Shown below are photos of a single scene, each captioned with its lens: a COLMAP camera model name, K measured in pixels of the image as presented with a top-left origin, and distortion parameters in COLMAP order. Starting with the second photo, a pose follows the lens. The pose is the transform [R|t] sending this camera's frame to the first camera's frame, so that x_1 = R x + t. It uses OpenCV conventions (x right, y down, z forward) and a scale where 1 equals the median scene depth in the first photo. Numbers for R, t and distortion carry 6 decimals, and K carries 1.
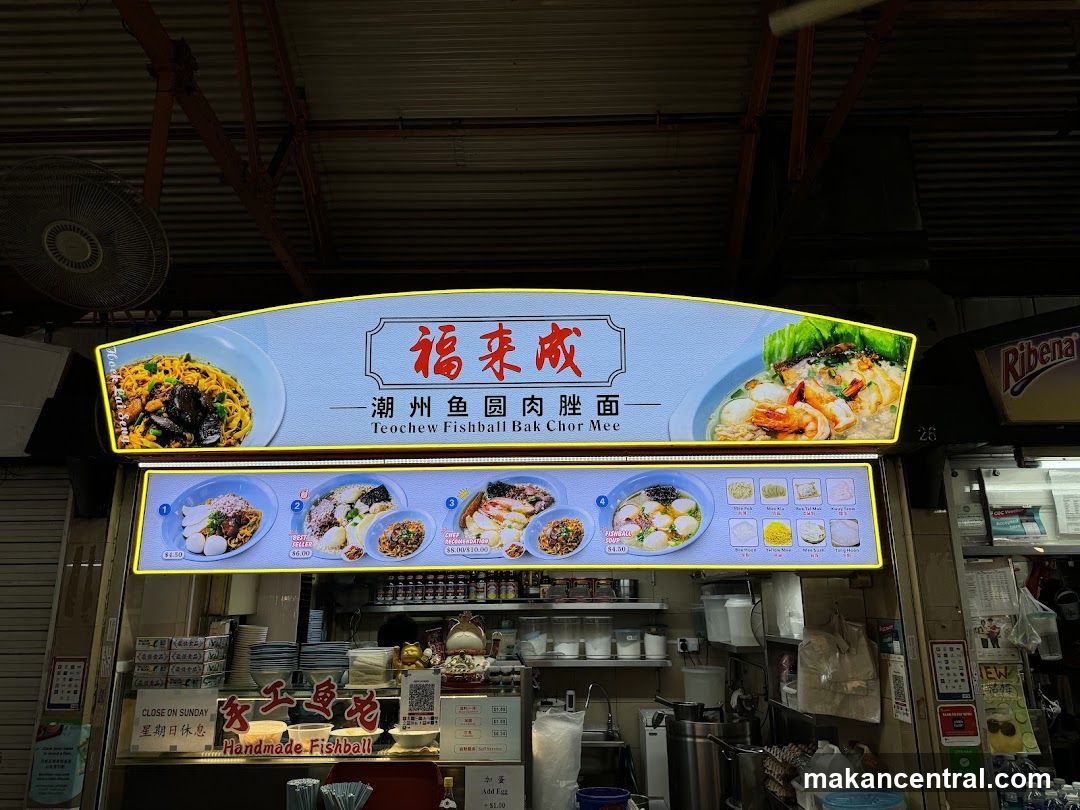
lens RADIAL K [[762.9, 0, 543.0], [0, 762.9, 400.6], [0, 0, 1]] dist [0.093107, -0.117060]
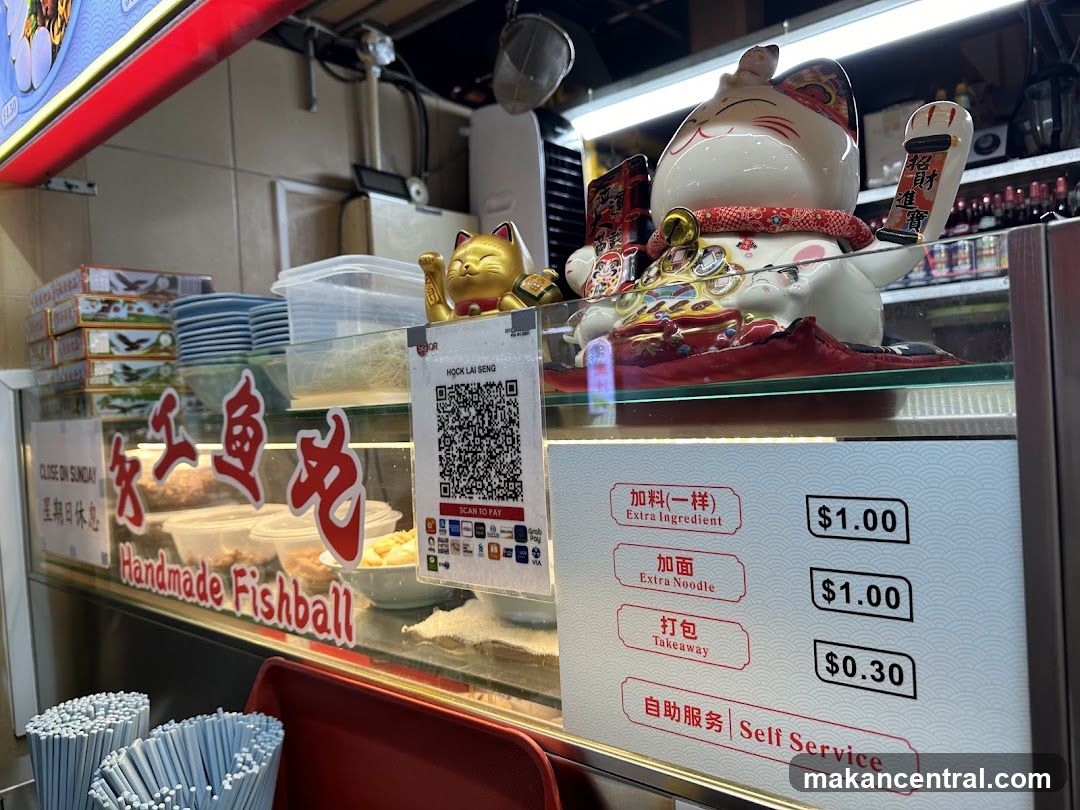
lens RADIAL K [[762.9, 0, 545.0], [0, 762.9, 409.9], [0, 0, 1]] dist [0.093107, -0.117060]
pose [[0.768017, -0.023499, -0.639999, -0.007047], [0.213621, 0.951494, 0.221415, 0.341417], [0.603752, -0.306767, 0.735783, 0.881704]]
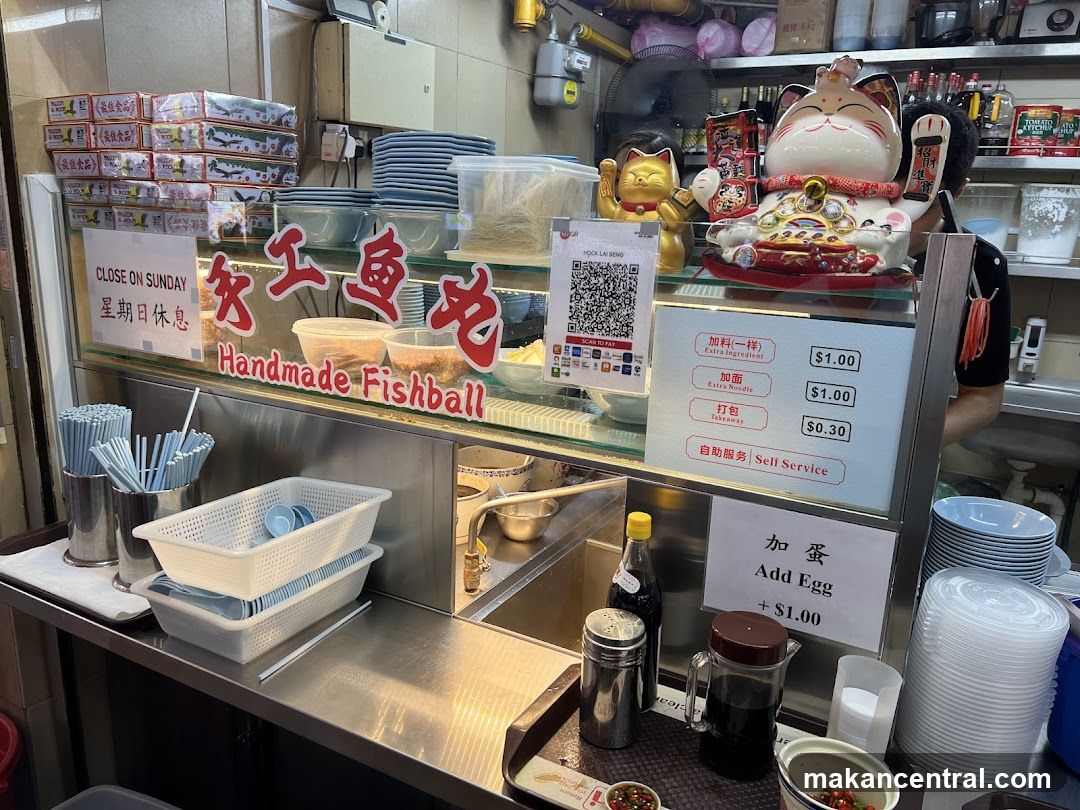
lens RADIAL K [[803.0, 0, 542.5], [0, 803.0, 410.5], [0, 0, 1]] dist [0.069447, -0.084786]
pose [[0.884142, 0.155646, -0.440531, -0.014459], [0.077757, 0.880712, 0.467226, 0.263420], [0.460702, -0.447348, 0.766572, 0.706272]]
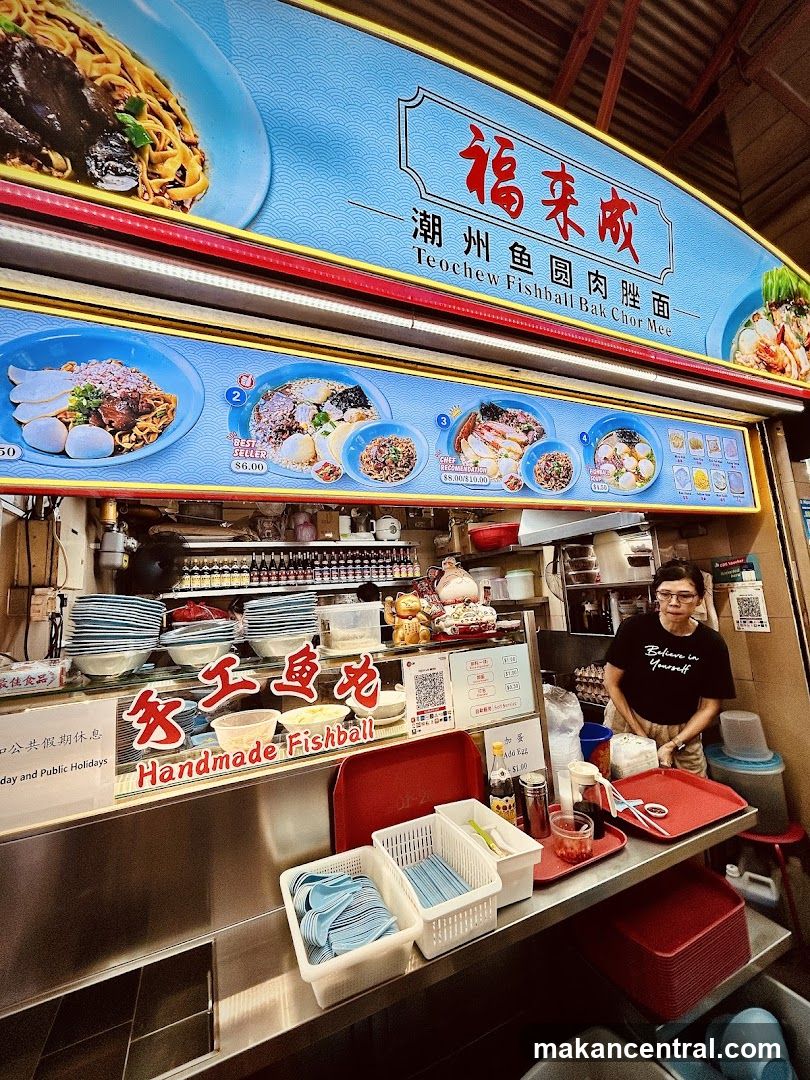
lens RADIAL K [[432.2, 0, 406.7], [0, 432.2, 538.4], [0, 0, 1]] dist [-0.004694, 0.001484]
pose [[0.900965, 0.003953, 0.433875, -0.375477], [-0.050371, 0.994150, 0.095541, 0.230794], [-0.430959, -0.107934, 0.895893, 0.649713]]
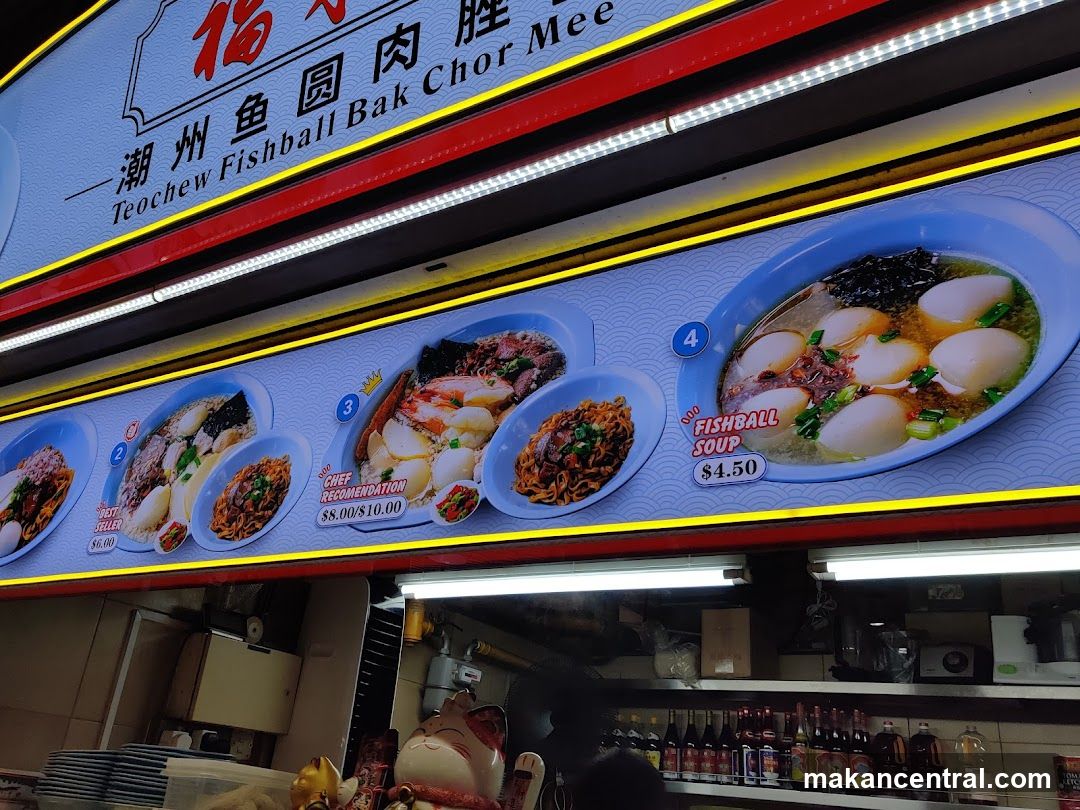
lens RADIAL K [[928.6, 0, 510.2], [0, 928.6, 401.8], [0, 0, 1]] dist [0.038954, -0.009767]
pose [[0.842721, -0.135746, -0.520955, 0.231984], [0.035342, 0.979550, -0.198073, 0.251526], [0.537189, 0.148508, 0.830285, 0.681188]]
